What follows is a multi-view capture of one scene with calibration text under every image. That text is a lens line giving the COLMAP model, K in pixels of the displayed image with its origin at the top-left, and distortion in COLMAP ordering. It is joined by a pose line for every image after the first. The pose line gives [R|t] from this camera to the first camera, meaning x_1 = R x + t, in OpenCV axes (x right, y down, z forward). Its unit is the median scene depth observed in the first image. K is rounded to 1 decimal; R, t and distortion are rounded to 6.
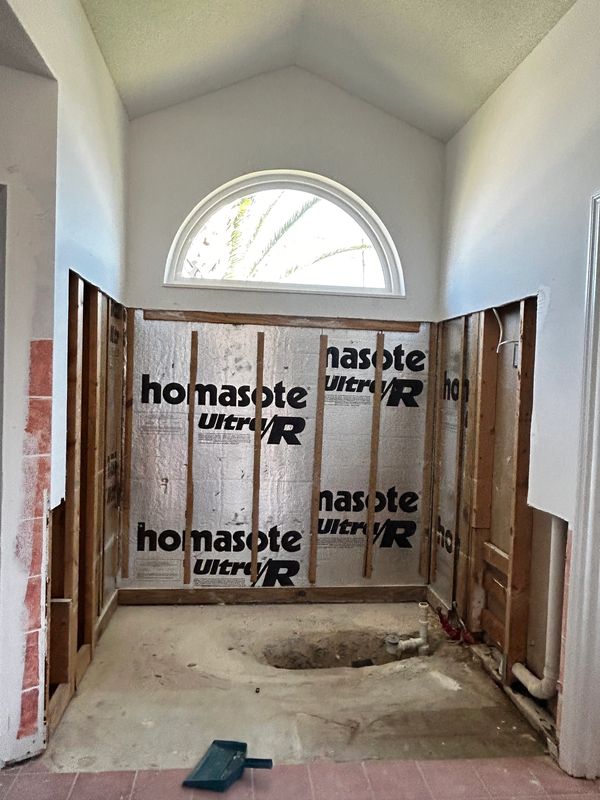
lens RADIAL K [[558.6, 0, 299.2], [0, 558.6, 400.6], [0, 0, 1]] dist [0.003453, 0.000106]
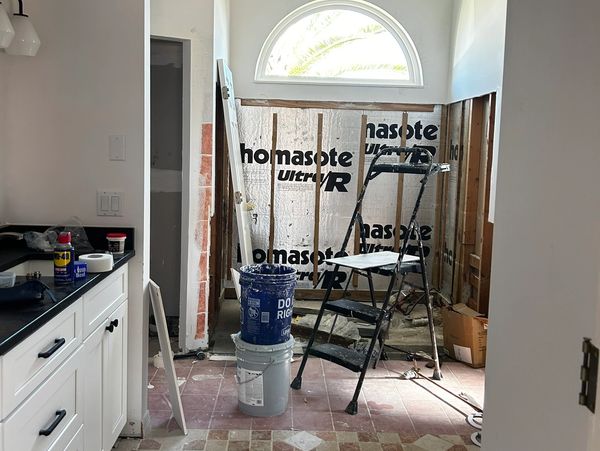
lens RADIAL K [[623.8, 0, 293.4], [0, 623.8, 210.8], [0, 0, 1]] dist [0.125548, 0.000000]
pose [[0.996583, 0.004338, -0.082488, -0.004055], [0.000401, 0.998354, 0.057347, 0.035618], [0.082601, -0.057184, 0.994941, -0.627731]]
